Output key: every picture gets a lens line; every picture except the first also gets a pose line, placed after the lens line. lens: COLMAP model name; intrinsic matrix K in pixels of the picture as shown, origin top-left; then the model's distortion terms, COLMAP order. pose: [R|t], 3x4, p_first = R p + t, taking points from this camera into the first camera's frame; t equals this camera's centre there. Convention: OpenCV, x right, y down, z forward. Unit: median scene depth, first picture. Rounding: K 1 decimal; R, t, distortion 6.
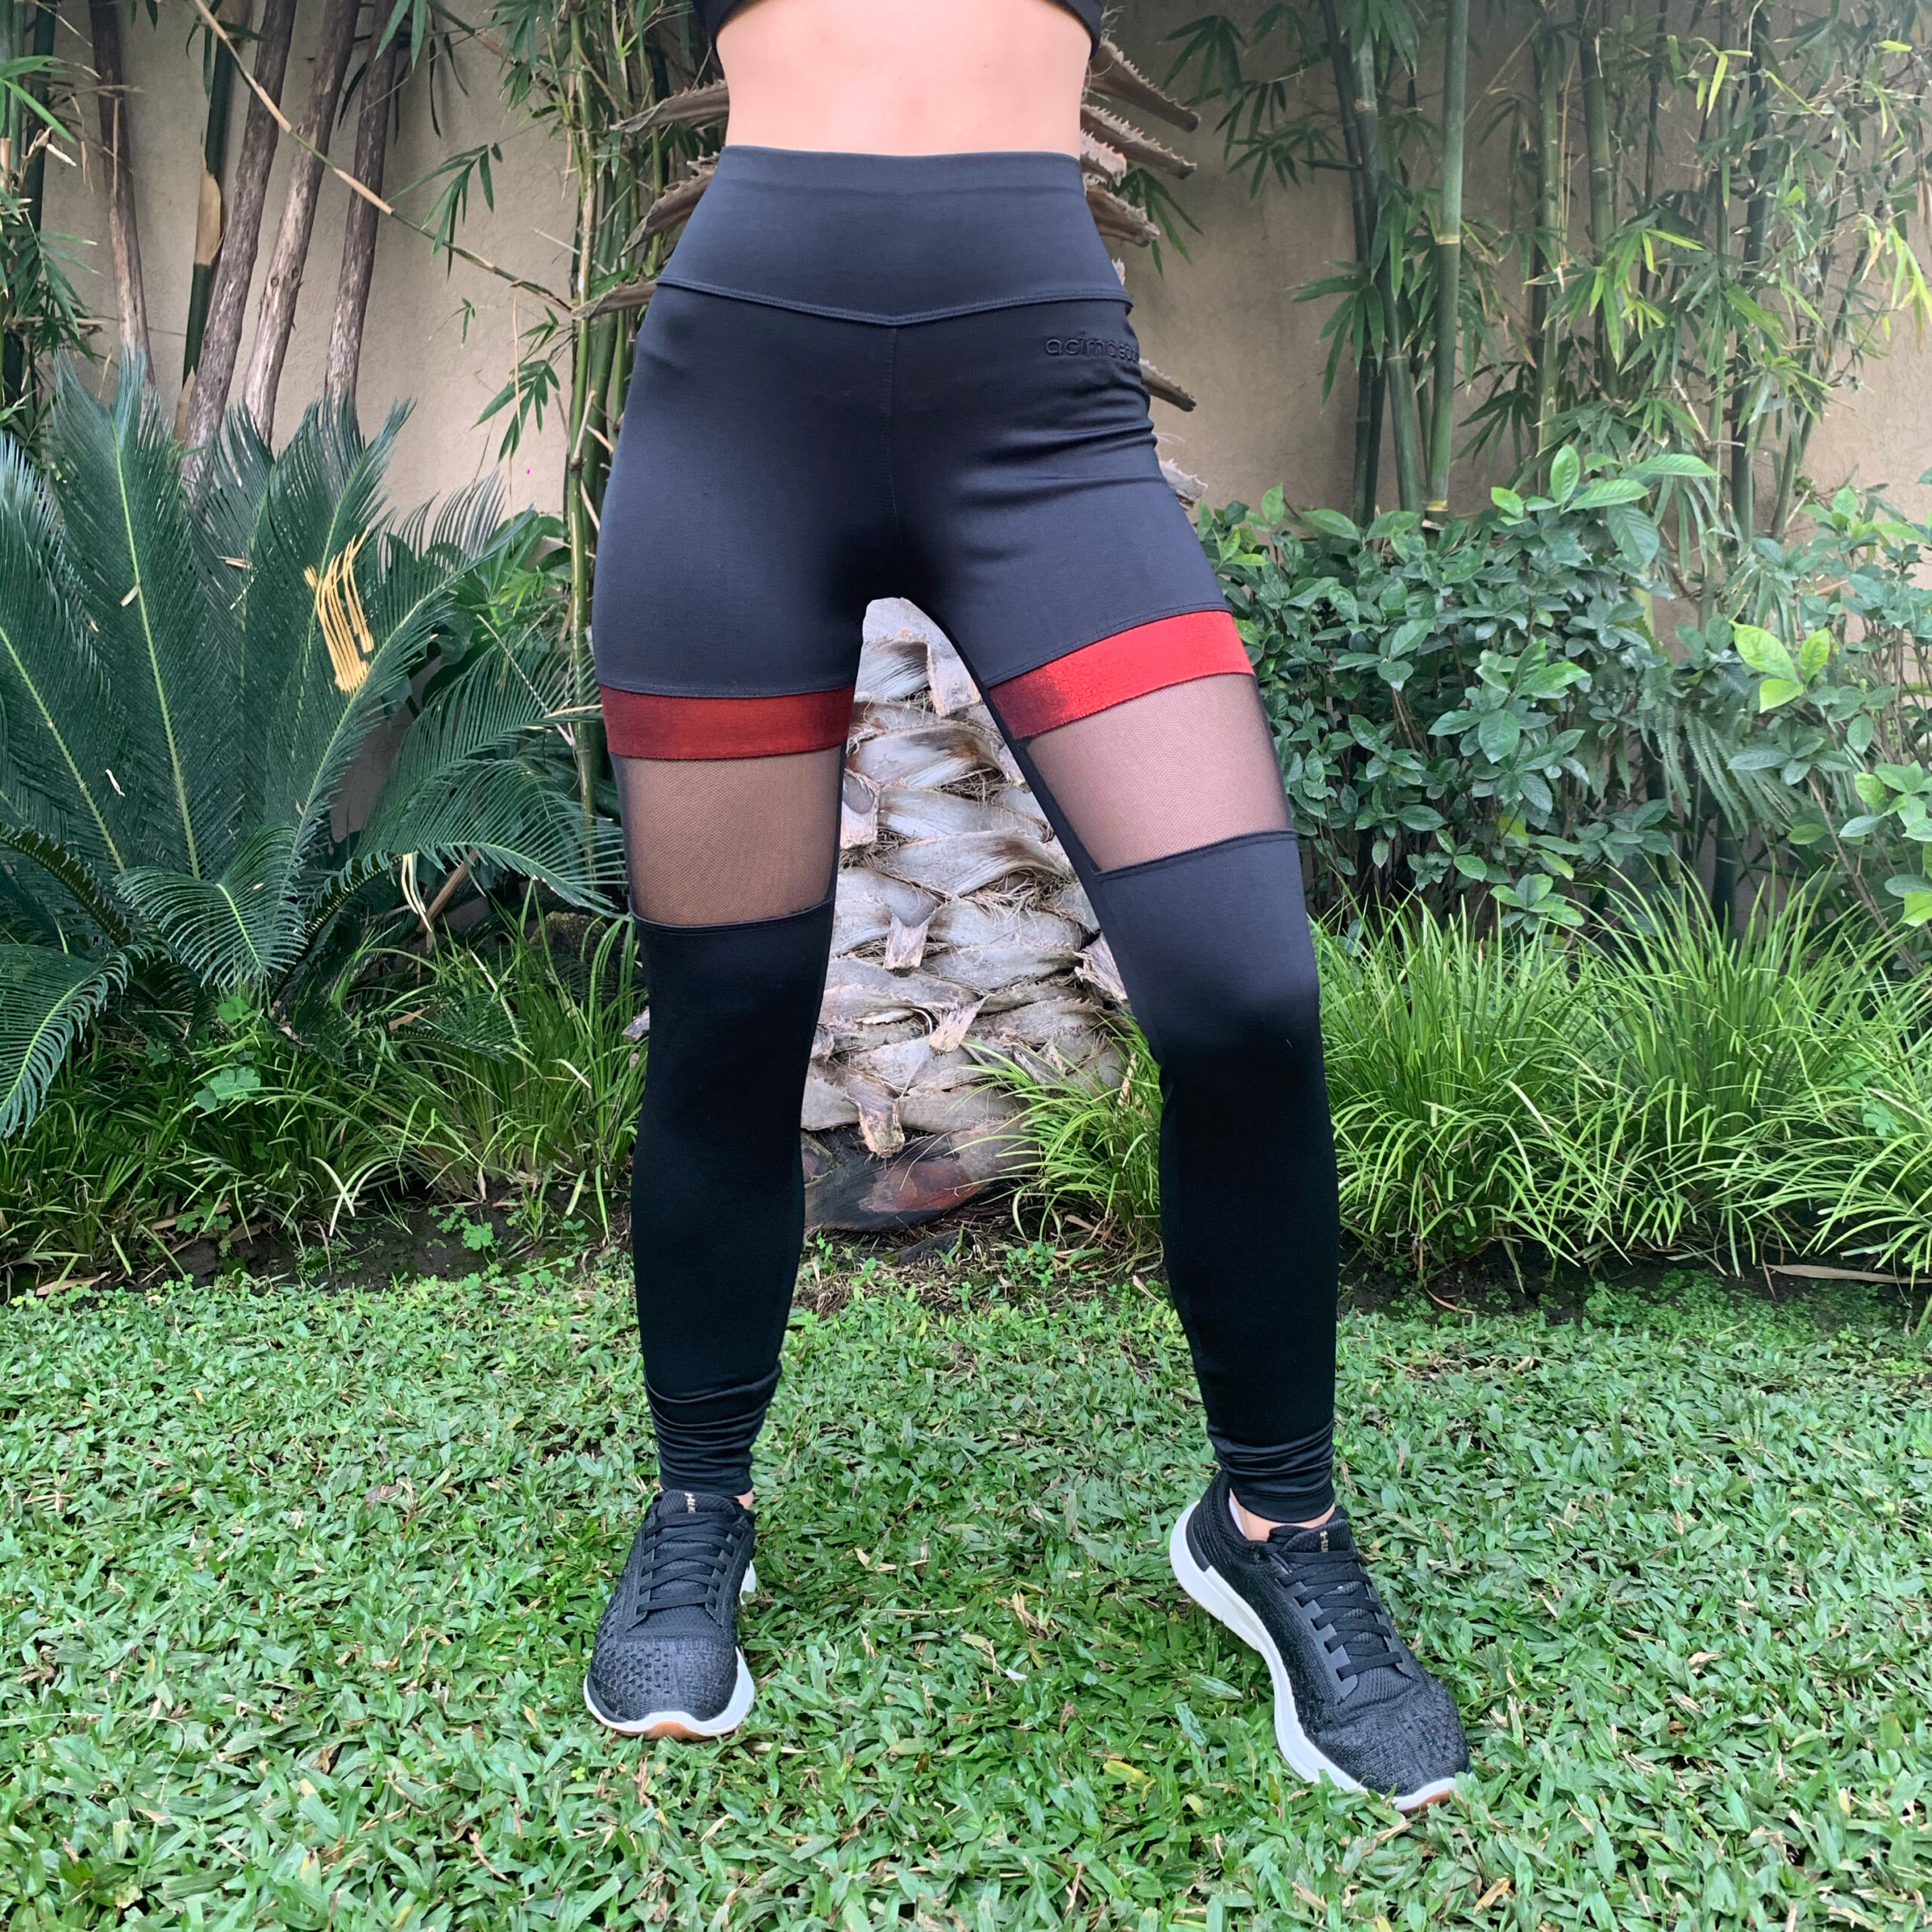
lens RADIAL K [[2195.2, 0, 960.3], [0, 2195.2, 955.8], [0, 0, 1]] dist [0.020435, 0.000000]
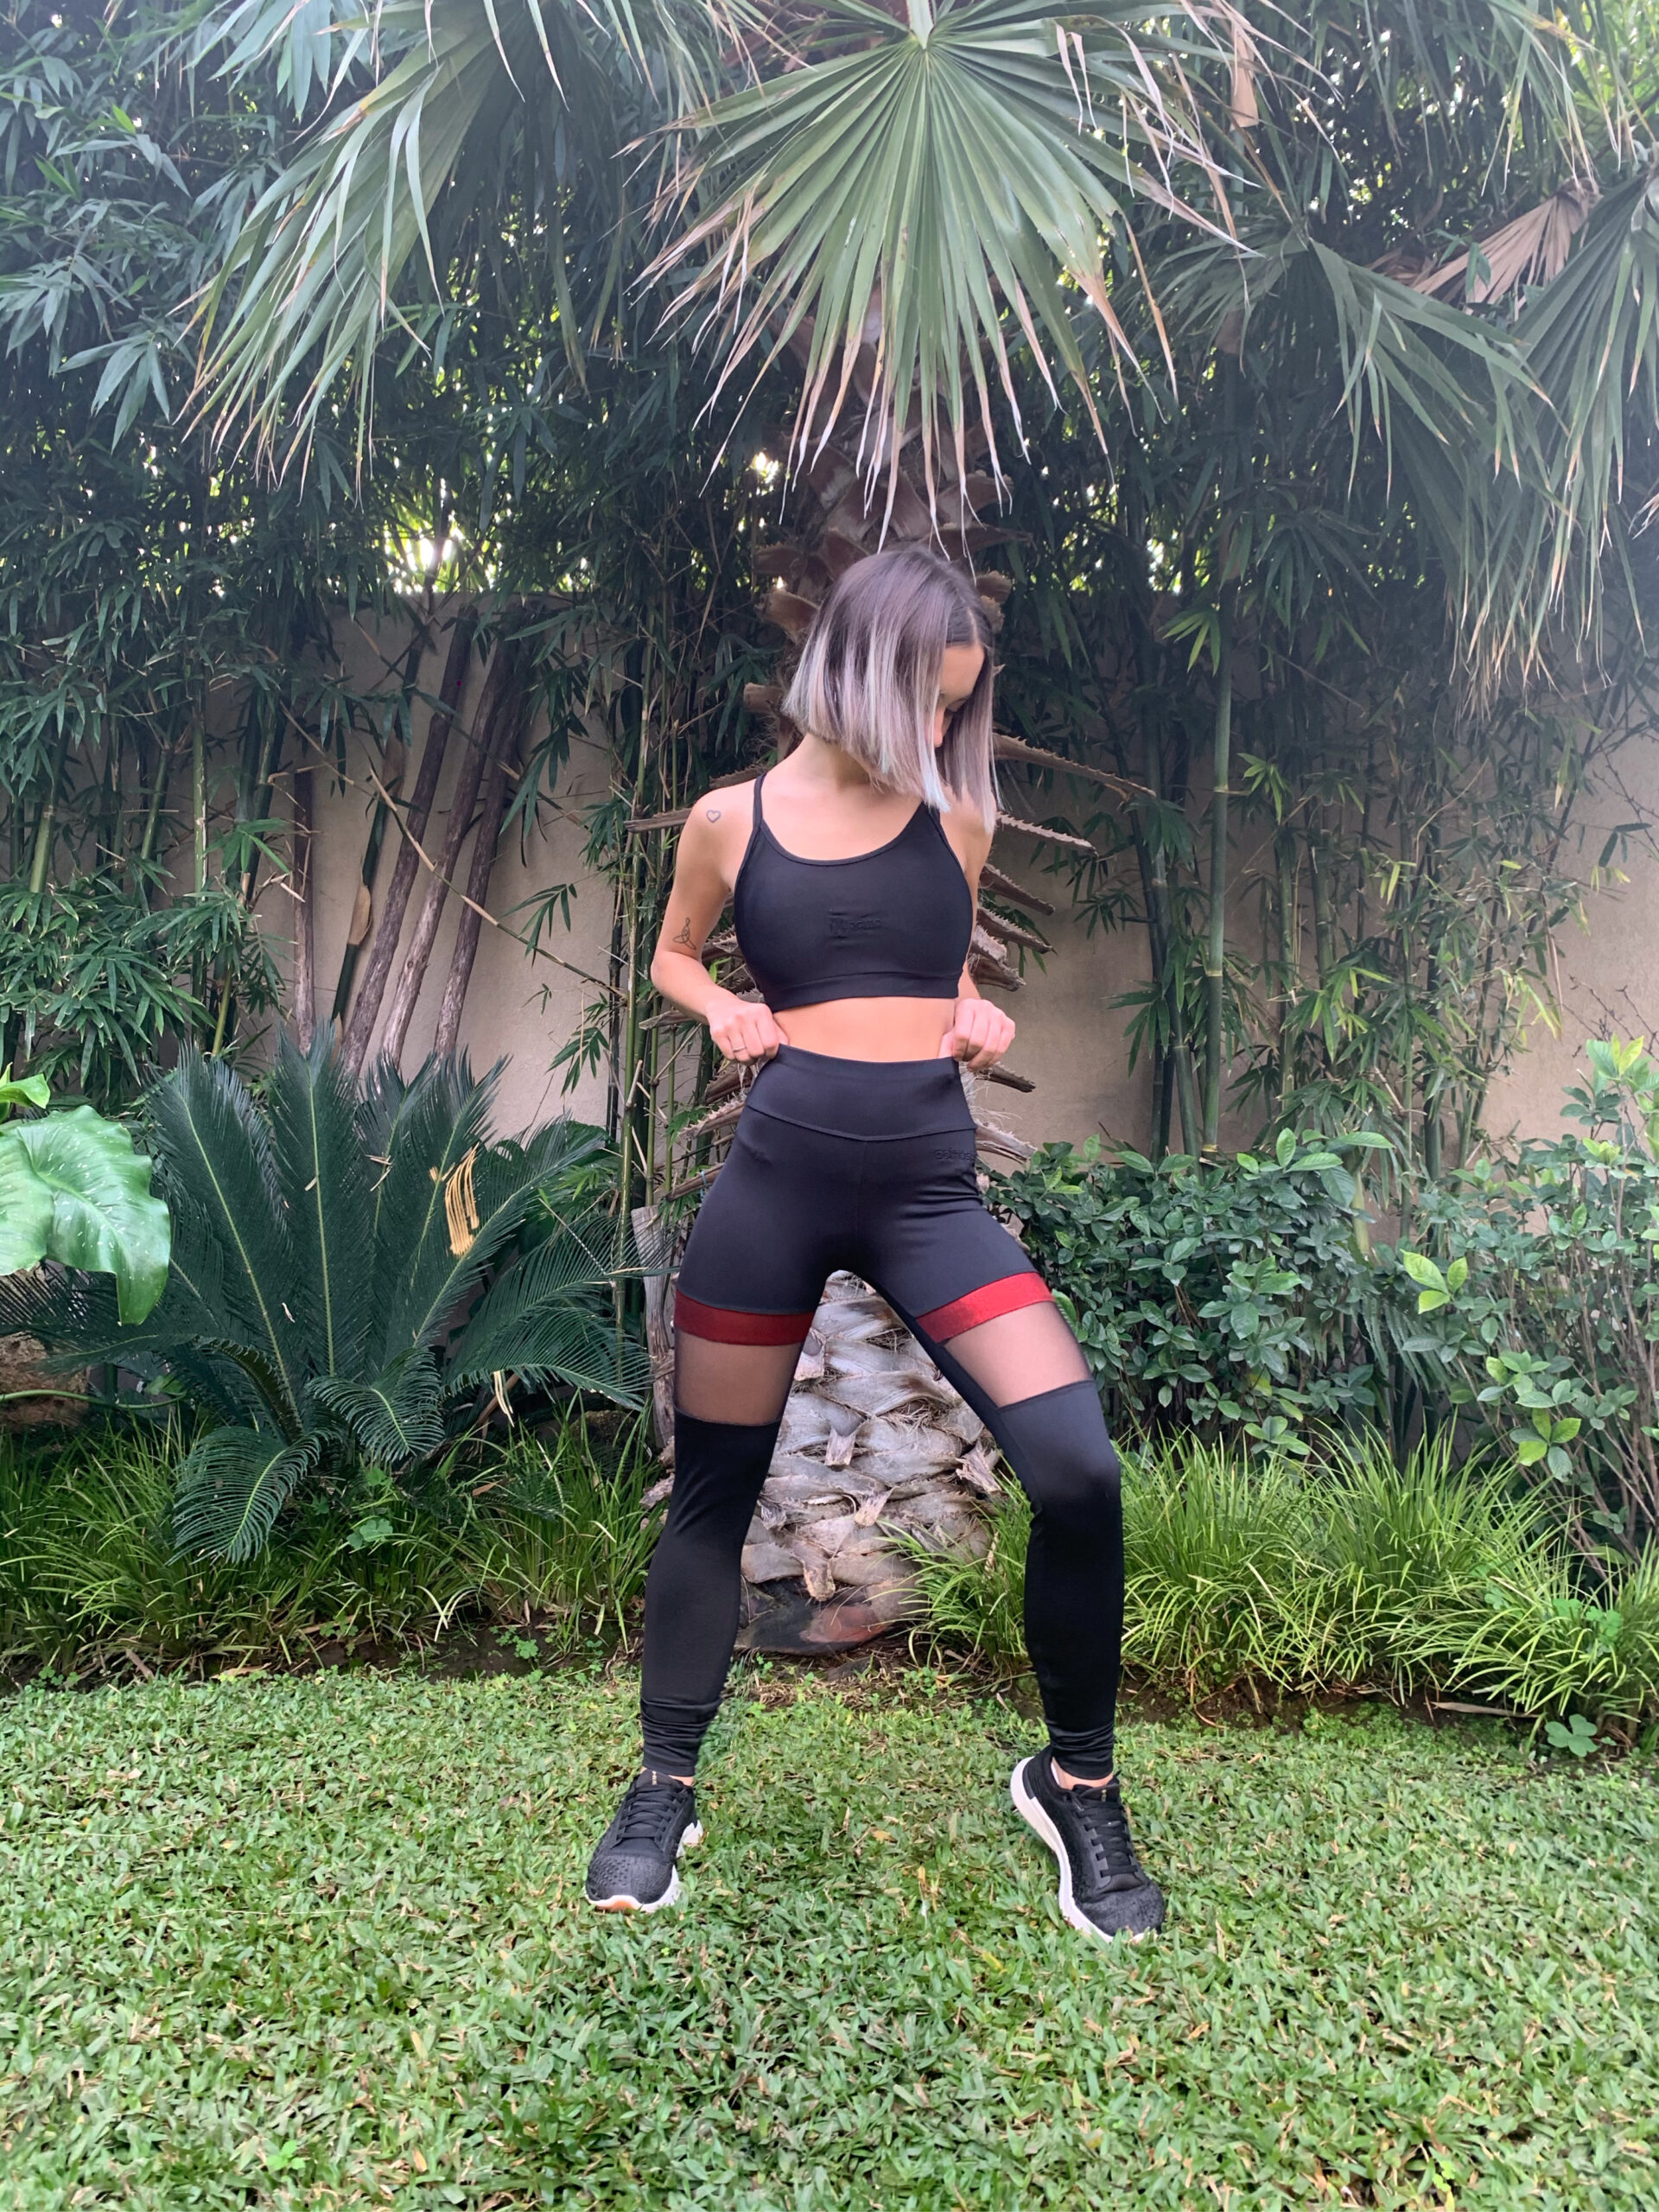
lens RADIAL K [[1868.3, 0, 796.0], [0, 1868.3, 1022.3], [0, 0, 1]] dist [0.031297, -0.041682]
pose [[0.999026, 0.033191, -0.029090, -0.029765], [-0.038822, 0.974393, -0.221477, -0.005546], [0.020994, 0.222390, 0.974732, -0.312261]]
